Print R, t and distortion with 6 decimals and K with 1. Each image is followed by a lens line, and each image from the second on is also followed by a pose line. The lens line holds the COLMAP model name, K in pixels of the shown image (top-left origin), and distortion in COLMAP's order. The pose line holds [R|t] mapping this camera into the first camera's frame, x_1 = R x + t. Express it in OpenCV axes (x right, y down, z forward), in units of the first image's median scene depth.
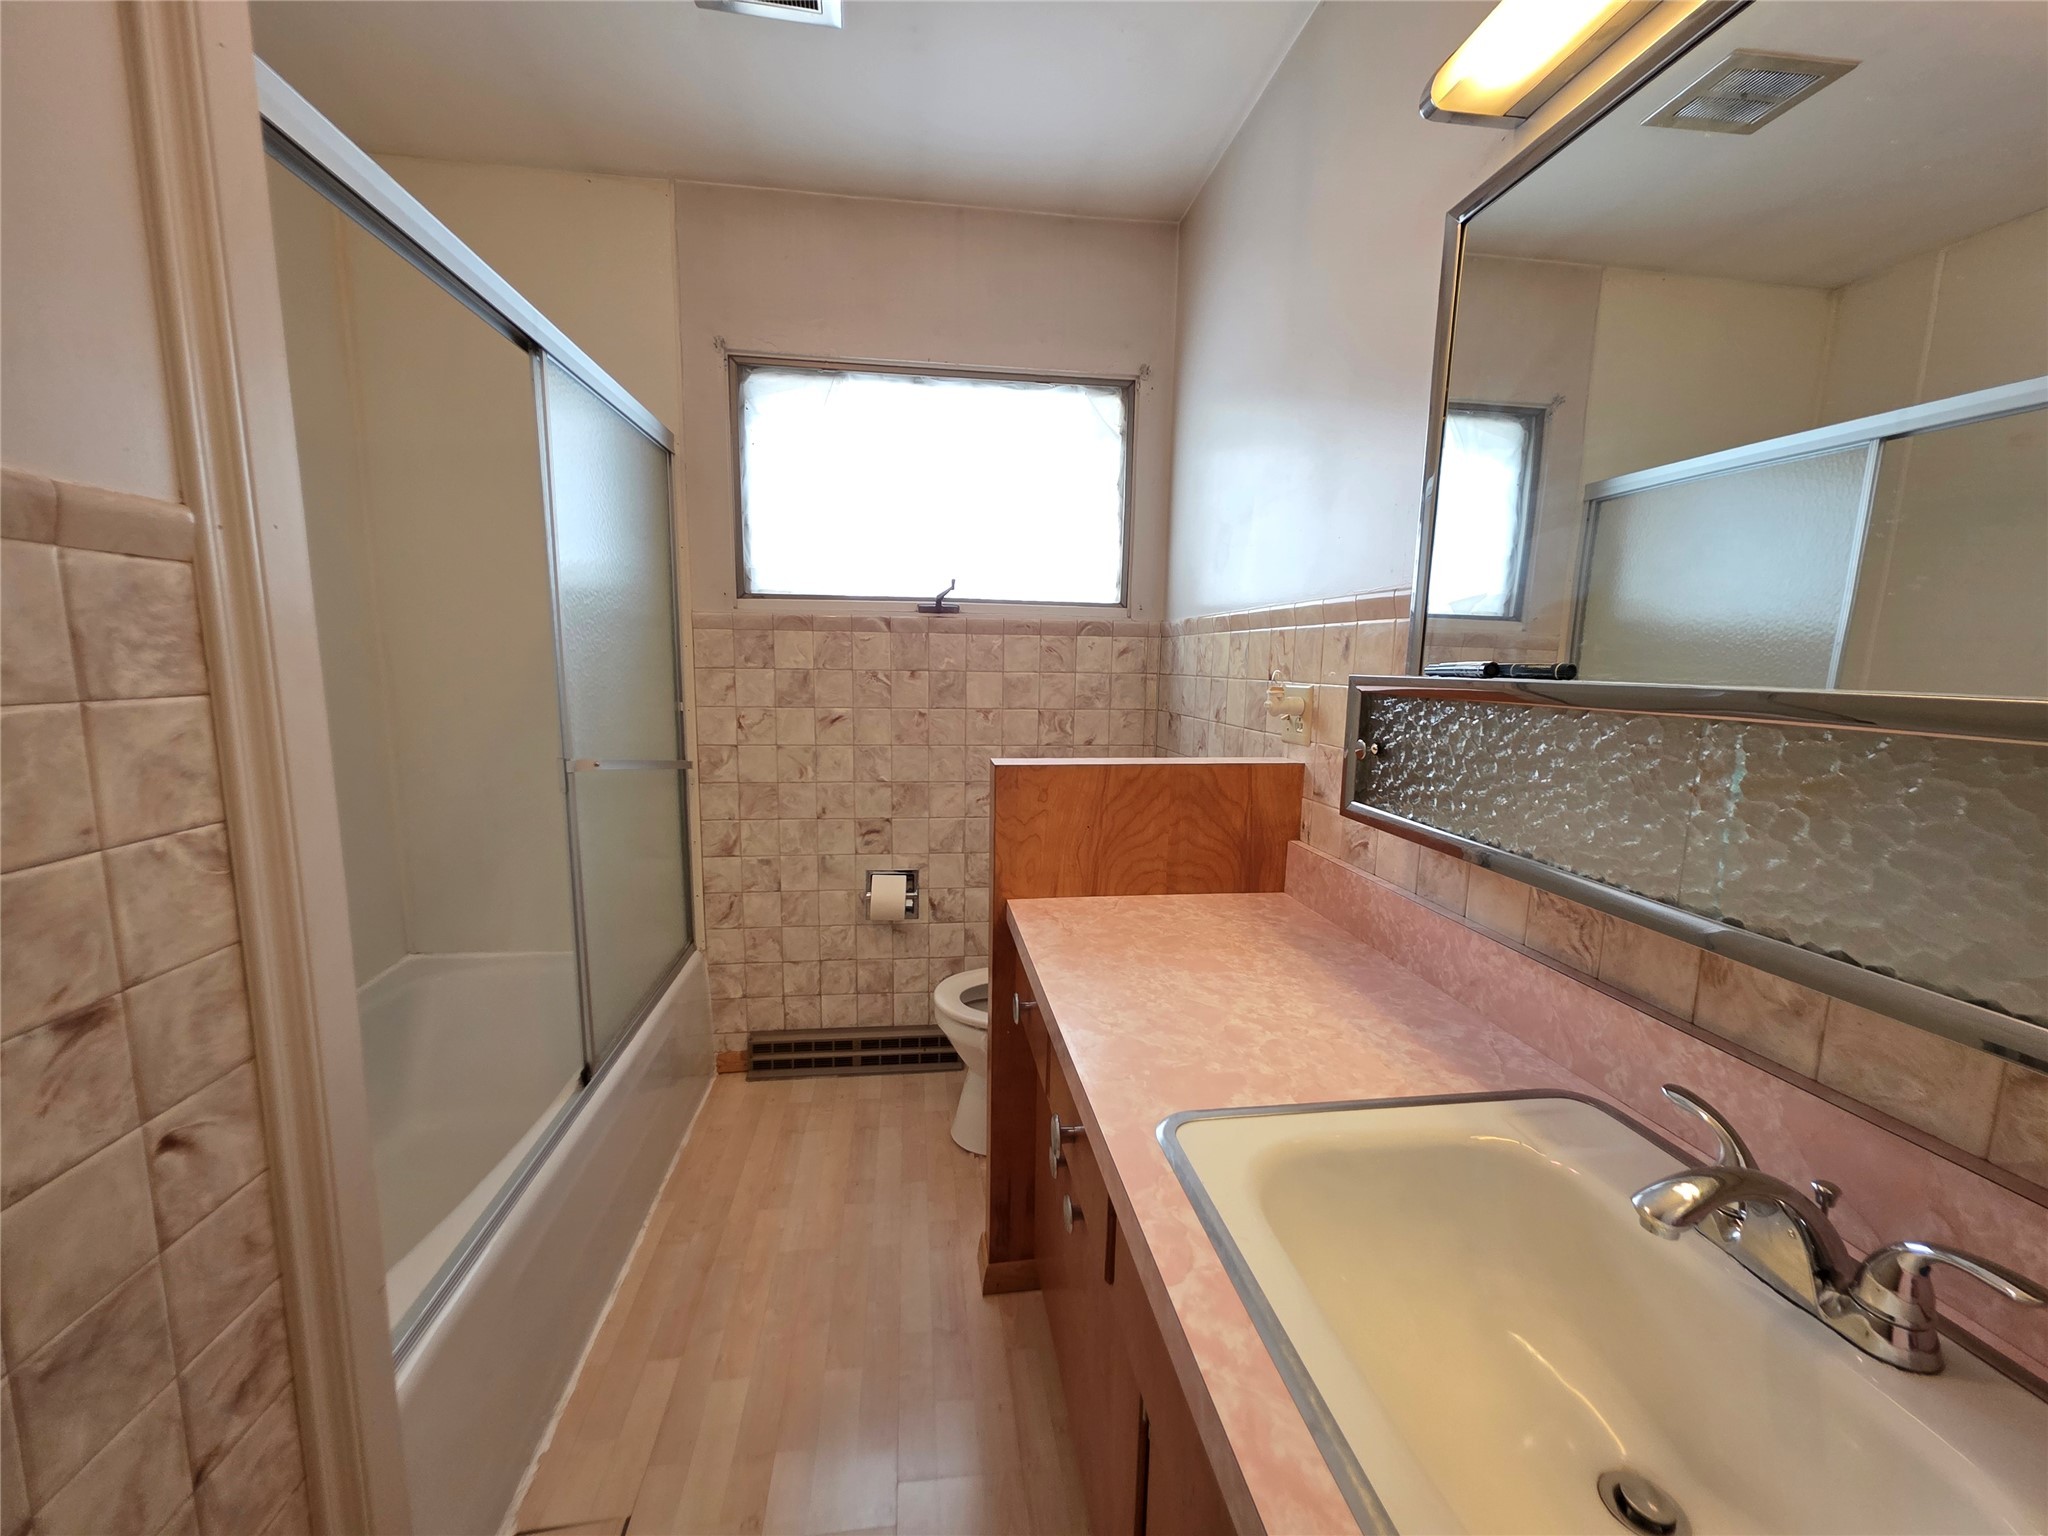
lens RADIAL K [[805.8, 0, 1006.6], [0, 805.8, 770.4], [0, 0, 1]] dist [0.002055, 0.000243]
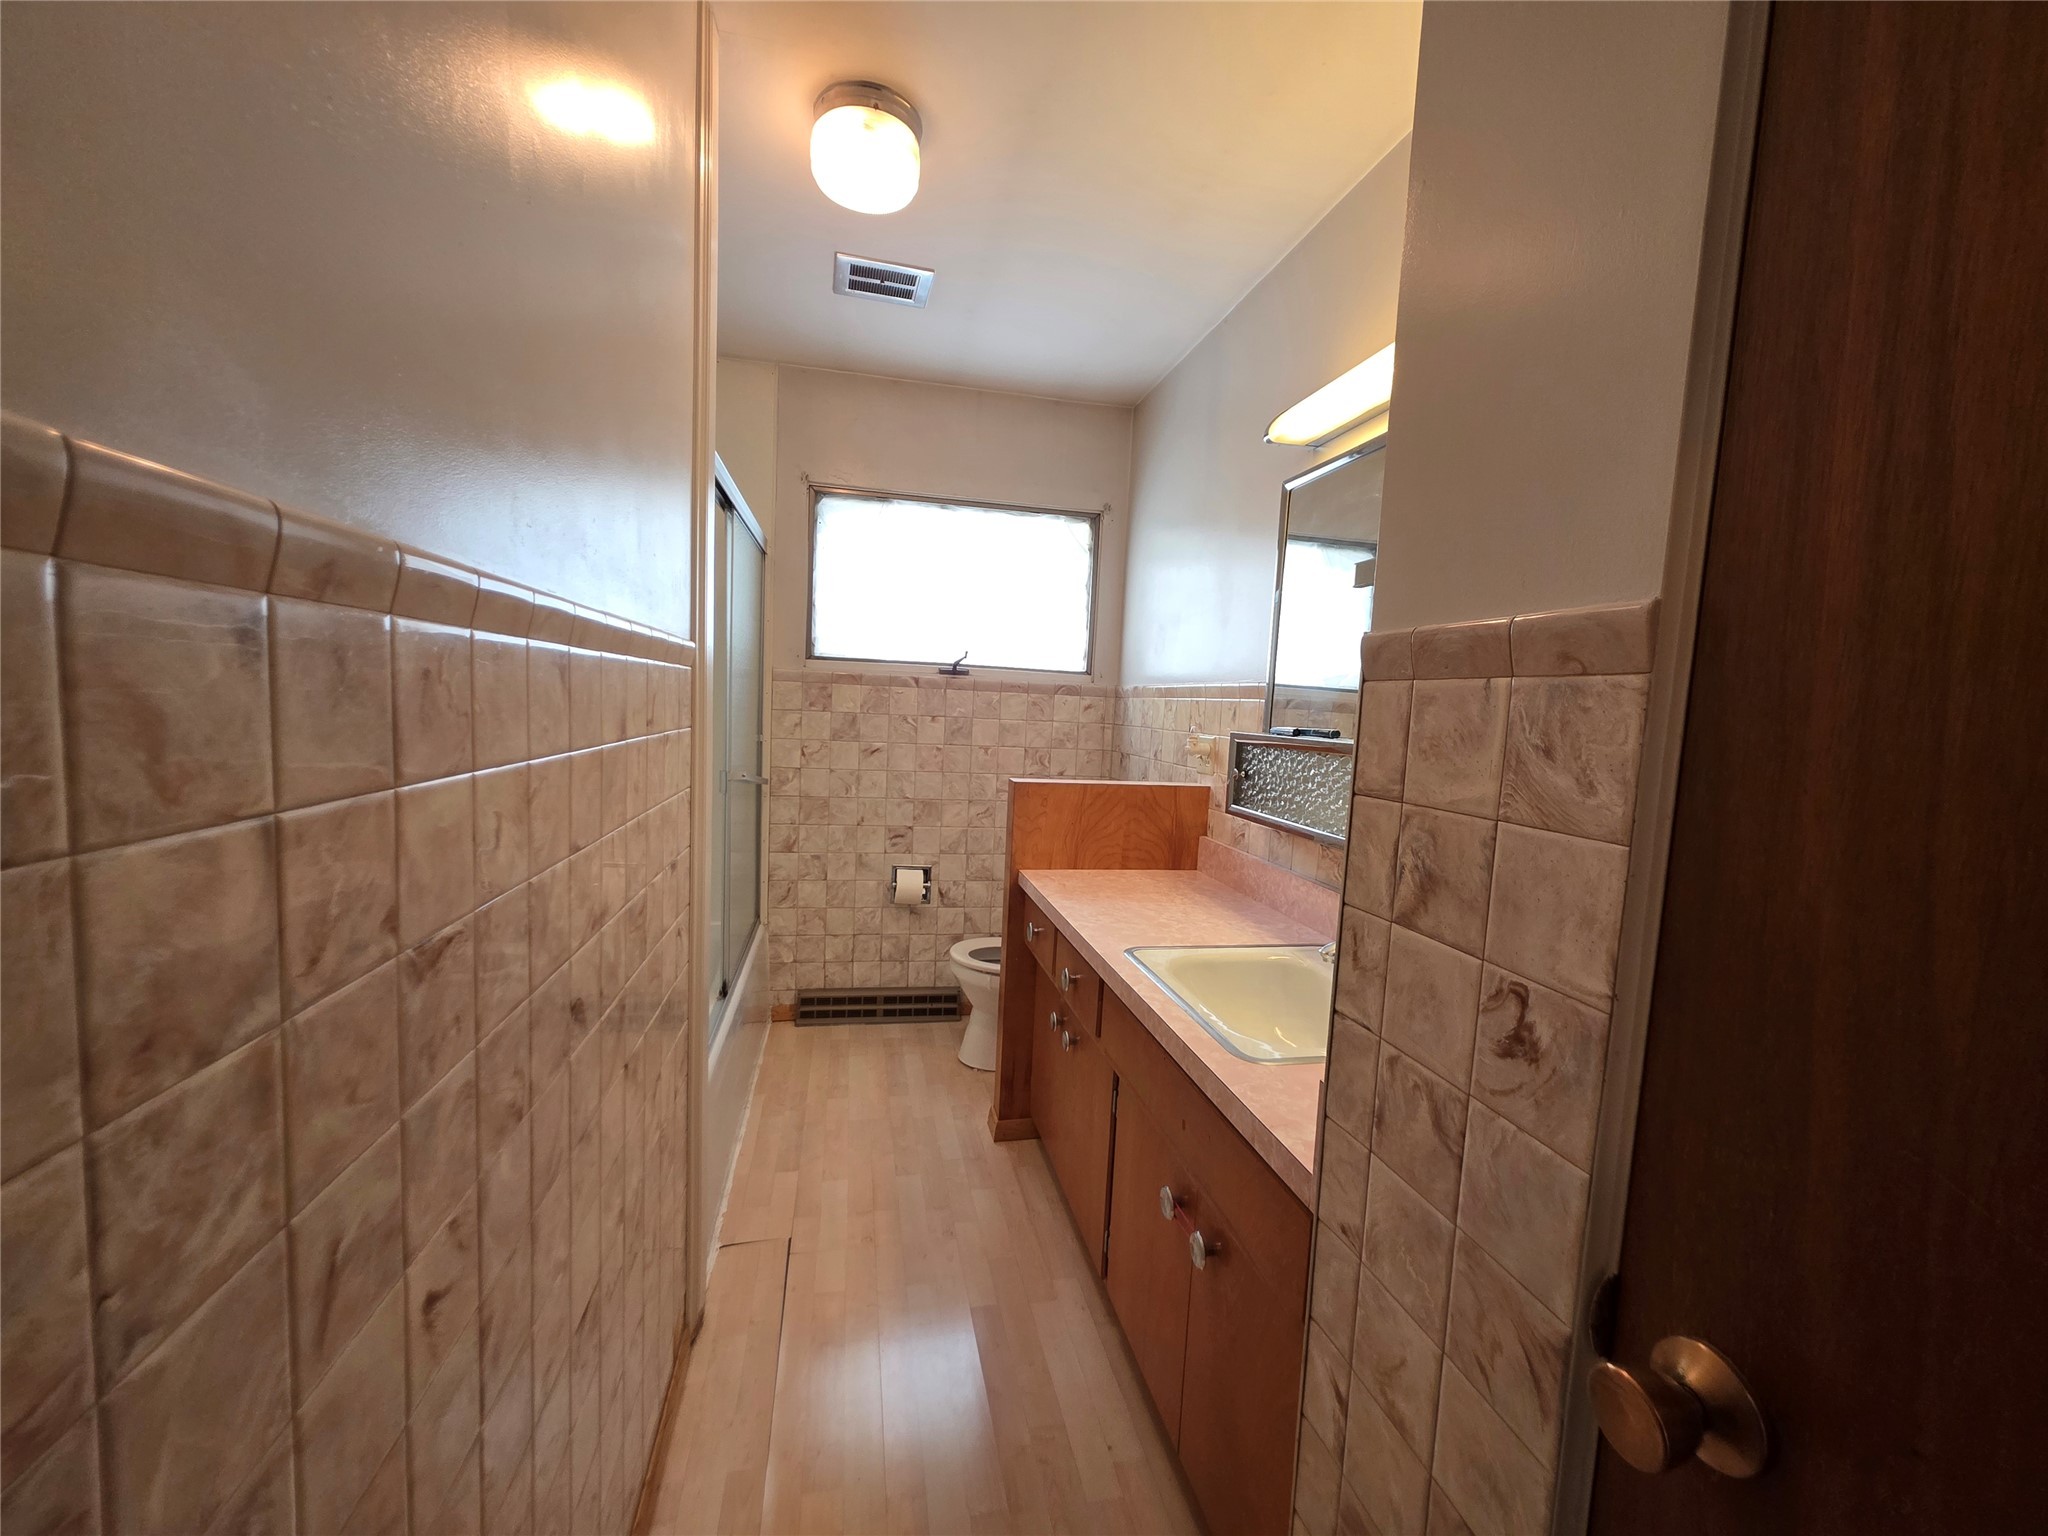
lens RADIAL K [[805.8, 0, 1006.6], [0, 805.8, 770.4], [0, 0, 1]] dist [0.002055, 0.000243]
pose [[0.996944, 0.026683, 0.073423, -0.092776], [-0.022930, 0.998410, -0.051502, 0.033383], [-0.074681, 0.049661, 0.995970, -0.352537]]
